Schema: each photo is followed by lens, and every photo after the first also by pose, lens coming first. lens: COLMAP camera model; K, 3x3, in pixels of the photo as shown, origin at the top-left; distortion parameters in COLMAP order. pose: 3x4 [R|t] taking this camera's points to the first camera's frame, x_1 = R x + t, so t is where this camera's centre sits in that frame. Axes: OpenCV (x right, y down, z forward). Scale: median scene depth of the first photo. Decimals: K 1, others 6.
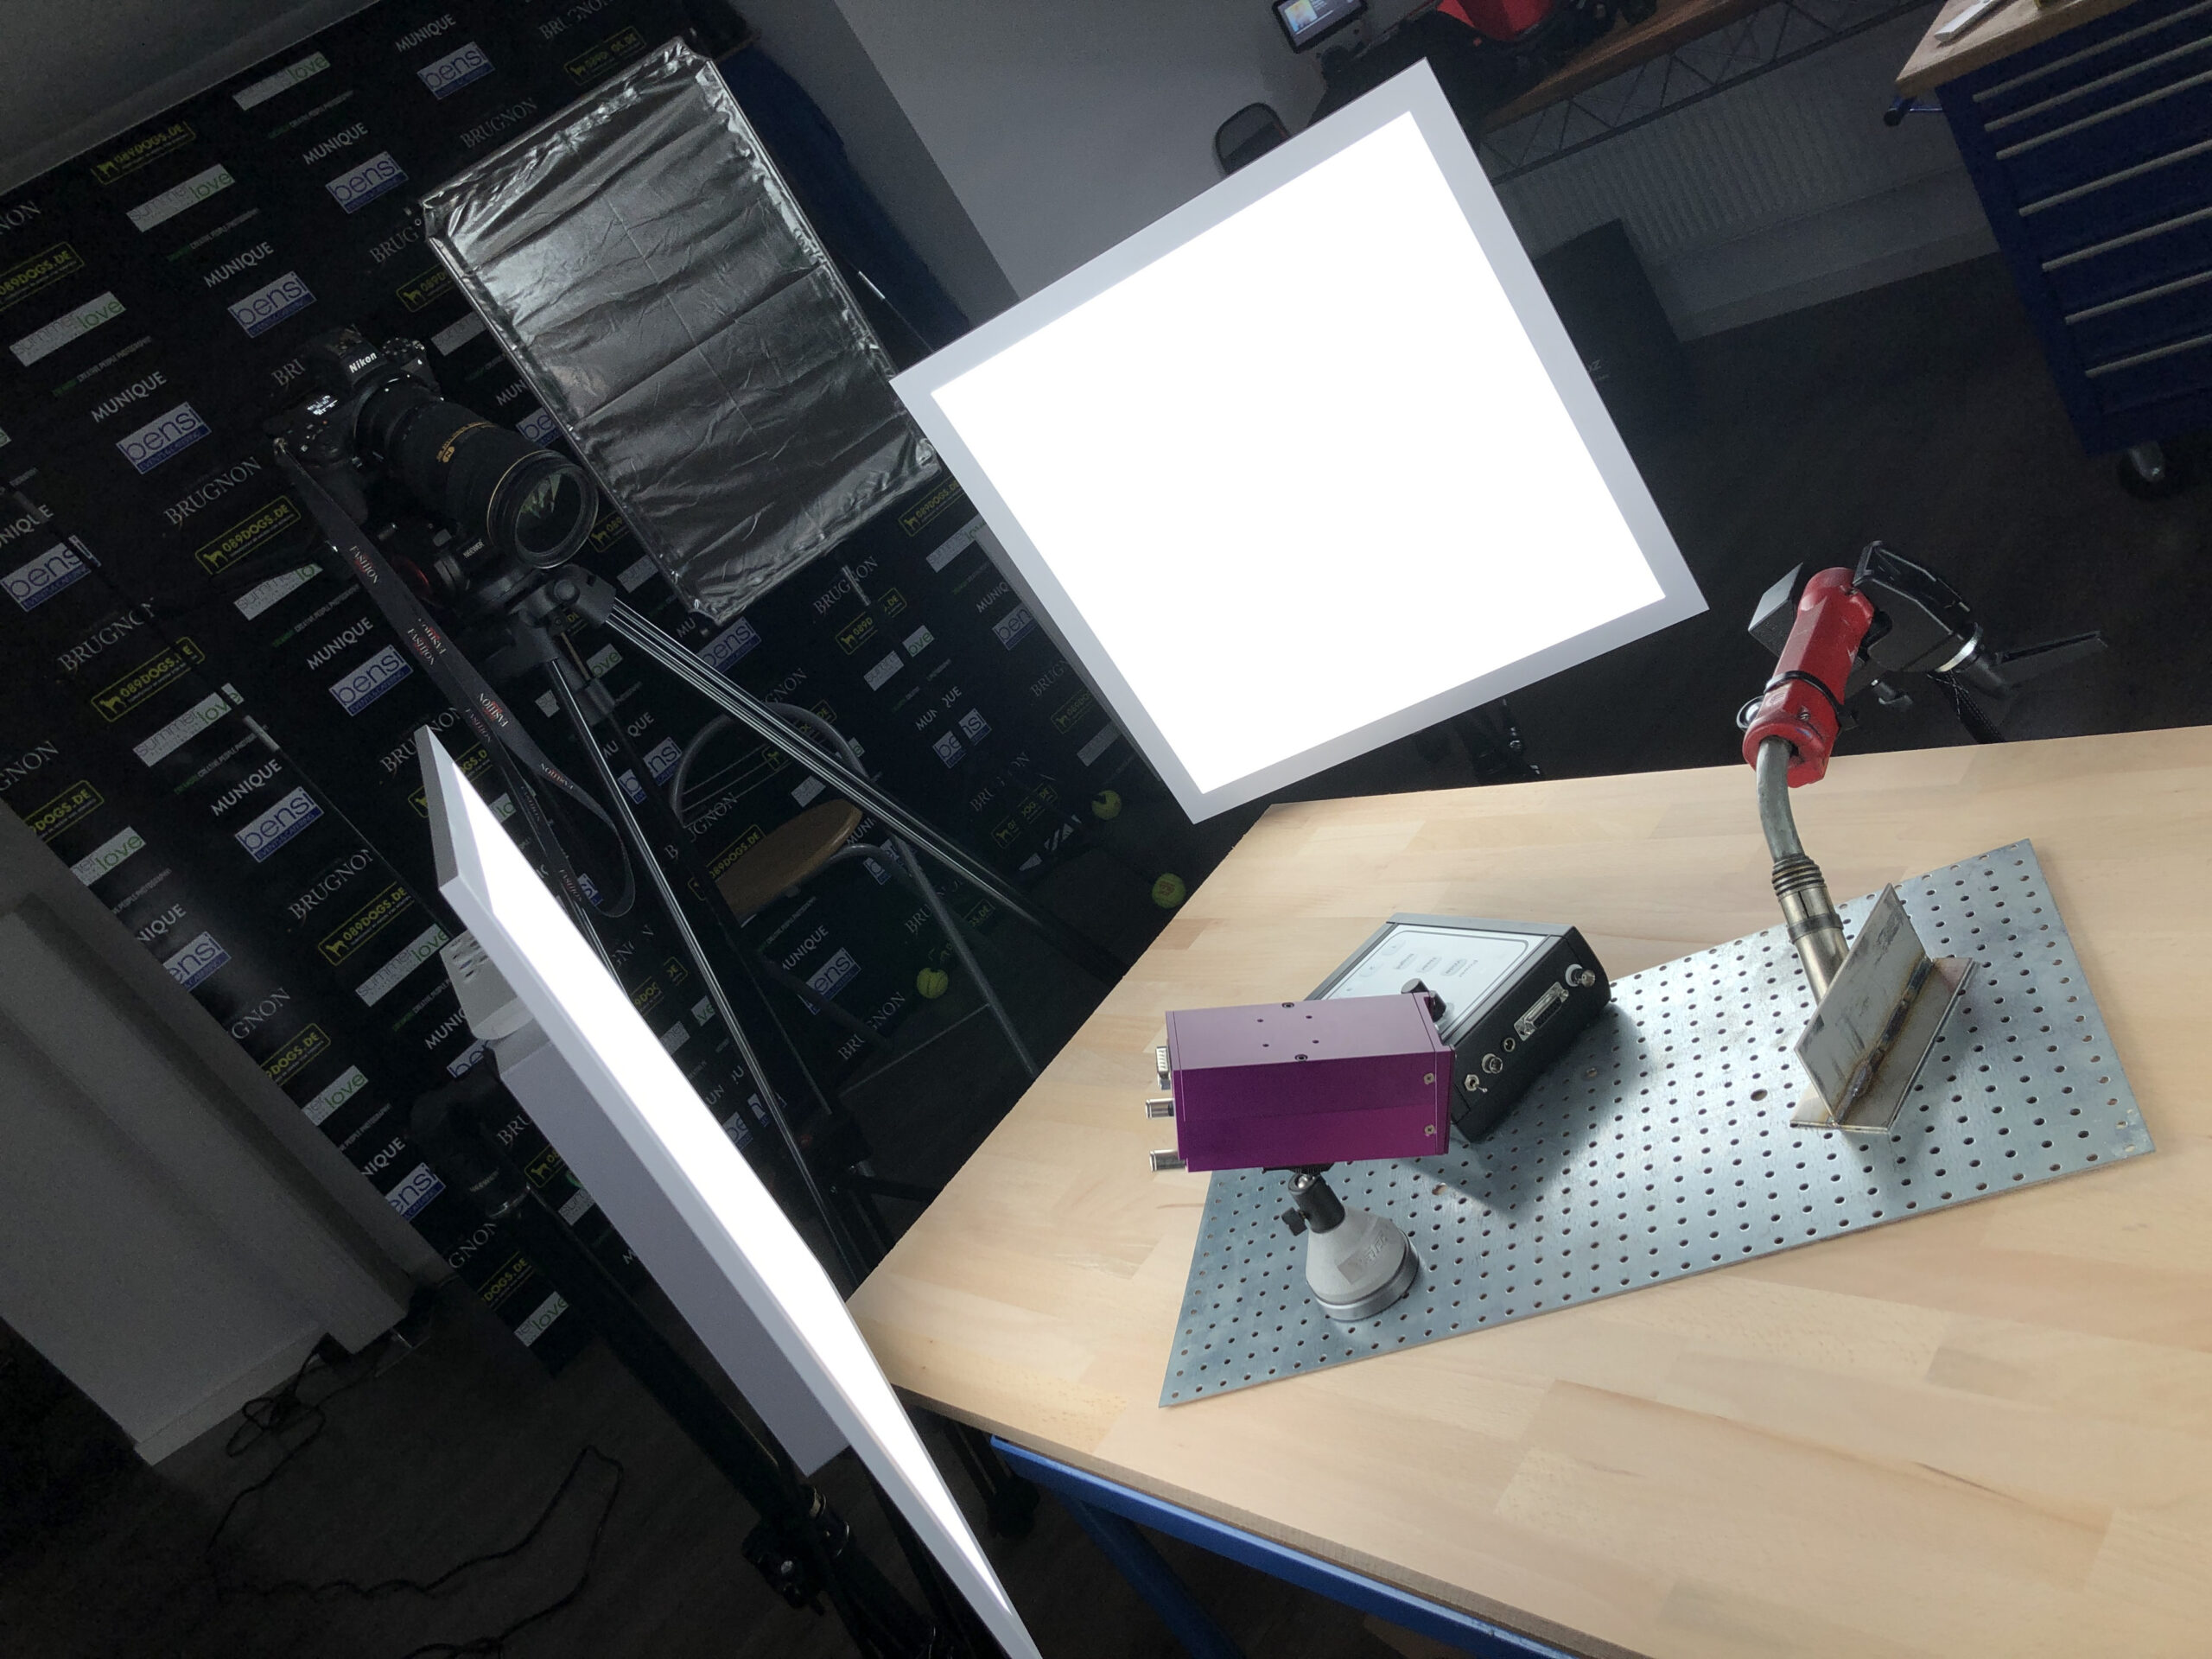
lens RADIAL K [[1809.0, 0, 1107.6], [0, 1809.0, 845.4], [0, 0, 1]] dist [0.031374, -0.033461]
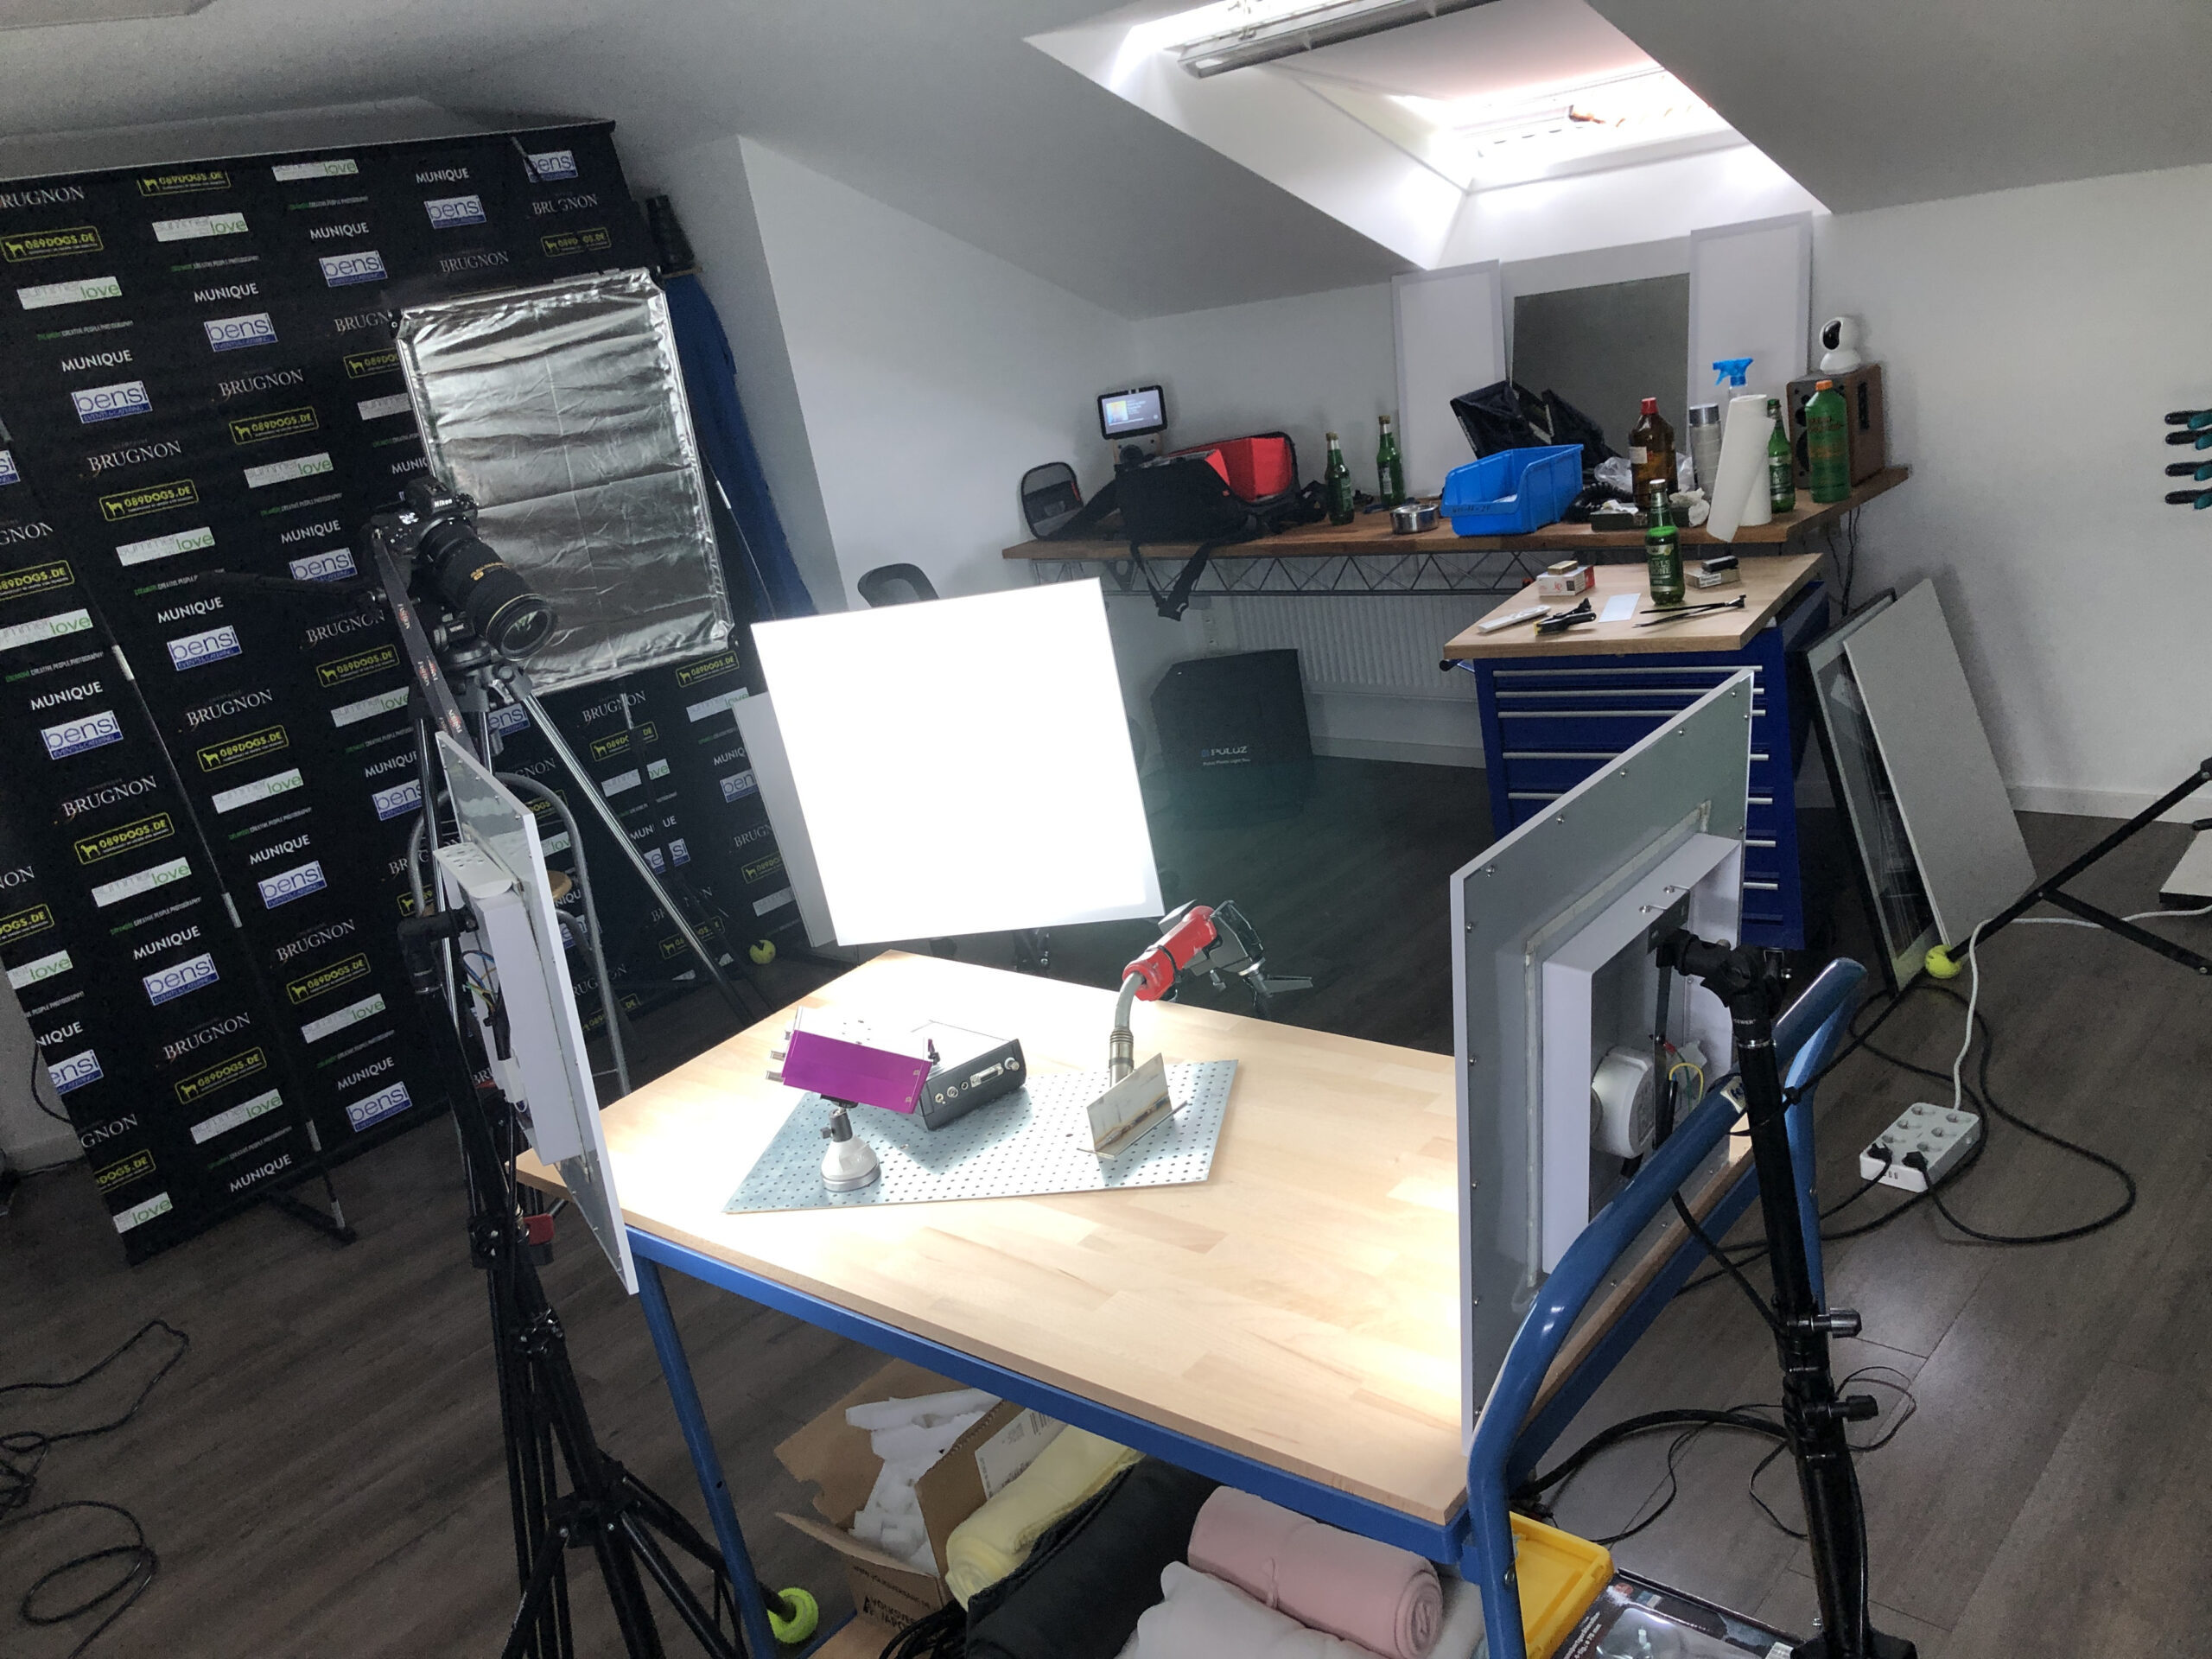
lens RADIAL K [[1809.0, 0, 1097.4], [0, 1809.0, 830.9], [0, 0, 1]] dist [0.031374, -0.033461]
pose [[0.930518, 0.331248, 0.156240, -0.009571], [-0.306317, 0.937735, -0.163777, 0.038160], [-0.200763, 0.104538, 0.974046, -0.266792]]
